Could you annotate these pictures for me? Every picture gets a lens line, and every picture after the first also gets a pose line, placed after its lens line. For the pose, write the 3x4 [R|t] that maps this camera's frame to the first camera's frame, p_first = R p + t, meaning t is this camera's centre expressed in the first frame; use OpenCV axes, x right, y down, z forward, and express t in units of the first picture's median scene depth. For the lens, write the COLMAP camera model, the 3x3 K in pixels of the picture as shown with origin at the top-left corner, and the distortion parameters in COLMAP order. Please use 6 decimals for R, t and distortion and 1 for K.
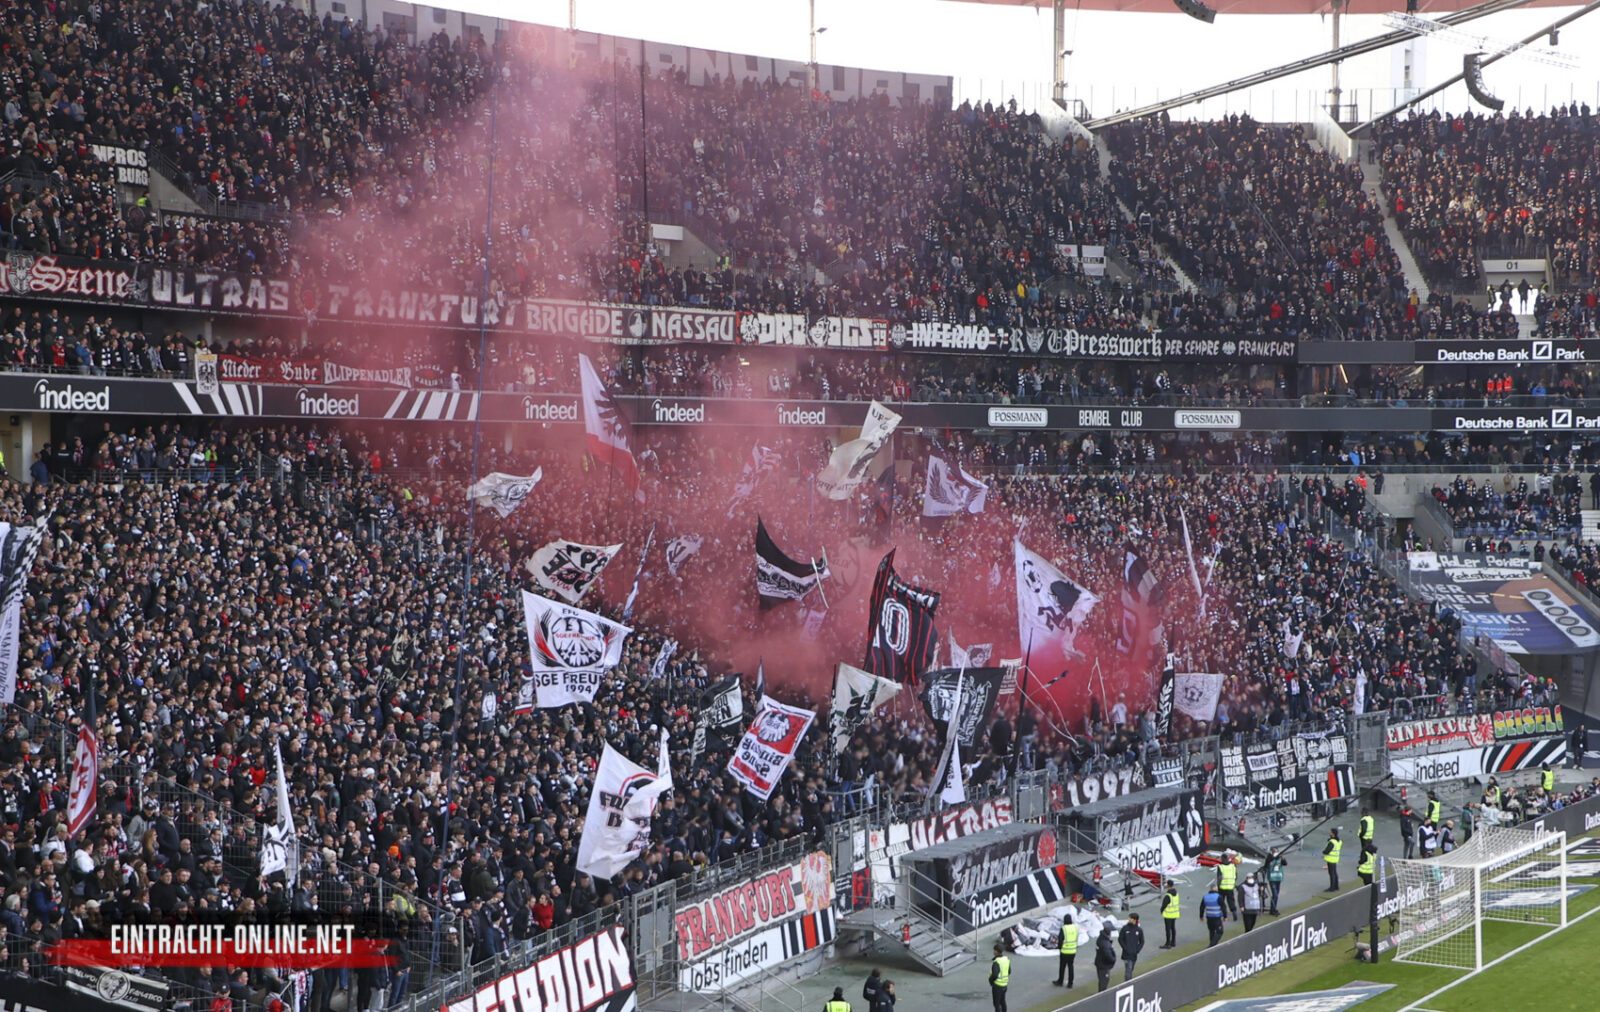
lens RADIAL K [[2665.0, 0, 802.1], [0, 2665.0, 551.4], [0, 0, 1]] dist [0.100375, 0.634248]
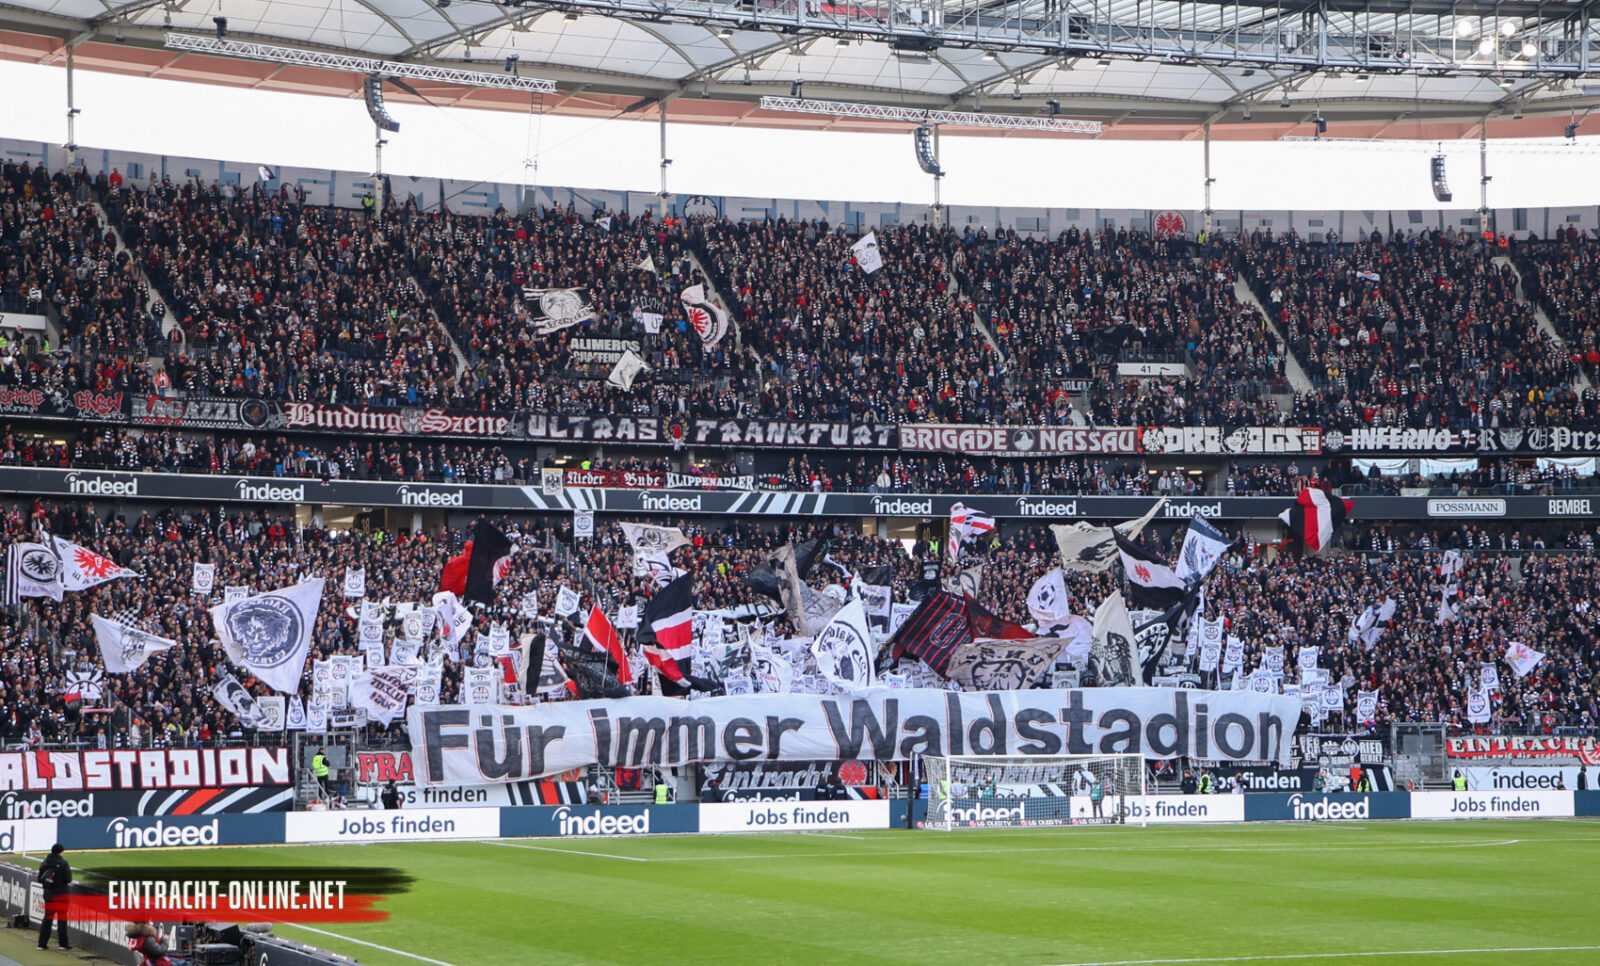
lens RADIAL K [[2918.6, 0, 796.4], [0, 2918.6, 542.1], [0, 0, 1]] dist [0.182267, 0.543704]
pose [[0.796084, -0.047697, -0.603303, 0.775077], [-0.010789, 0.995612, -0.092950, 0.104523], [0.605089, 0.080506, 0.792077, -0.175612]]
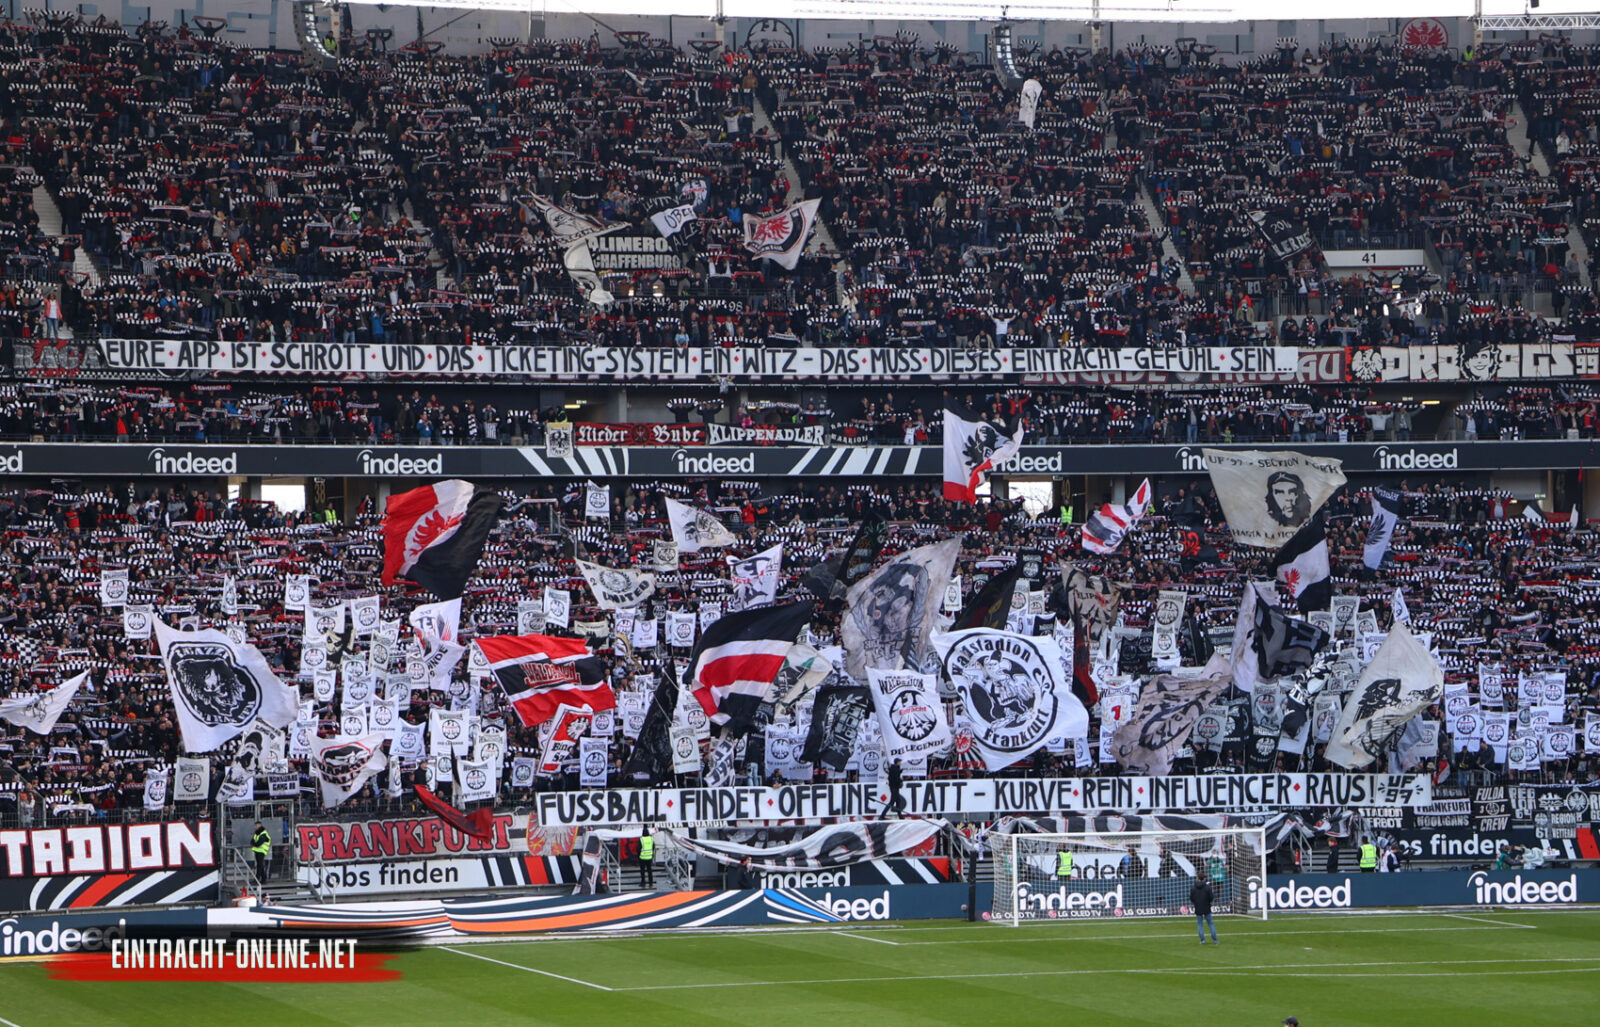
lens RADIAL K [[4577.4, 0, 772.5], [0, 4577.4, 545.6], [0, 0, 1]] dist [0.541728, 1.265879]
pose [[0.758200, -0.022282, -0.651641, 1.007238], [-0.009026, 0.998961, -0.044661, 0.058671], [0.651960, 0.039744, 0.757211, -0.373553]]
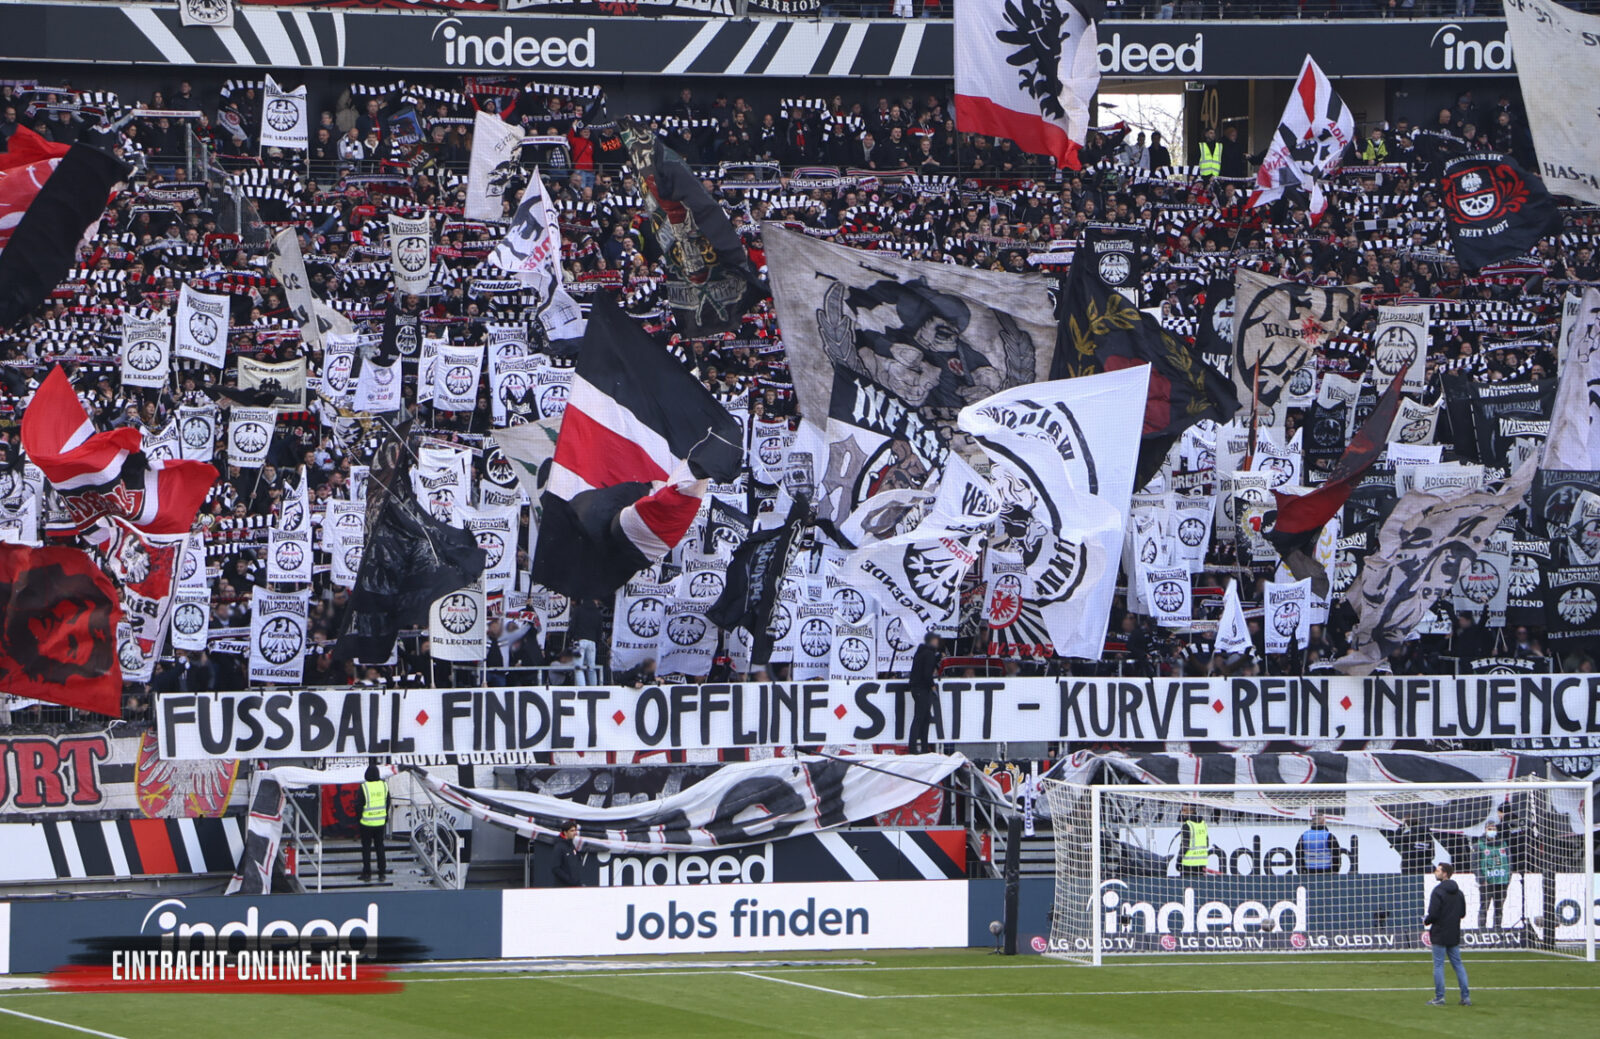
lens RADIAL K [[8963.7, 0, 779.0], [0, 8963.7, 547.5], [0, 0, 1]] dist [2.066229, 8.764231]
pose [[0.769143, 0.012001, -0.638963, 1.005874], [-0.022240, 0.999721, -0.007994, 0.058579], [0.638689, 0.020359, 0.769196, -0.372078]]
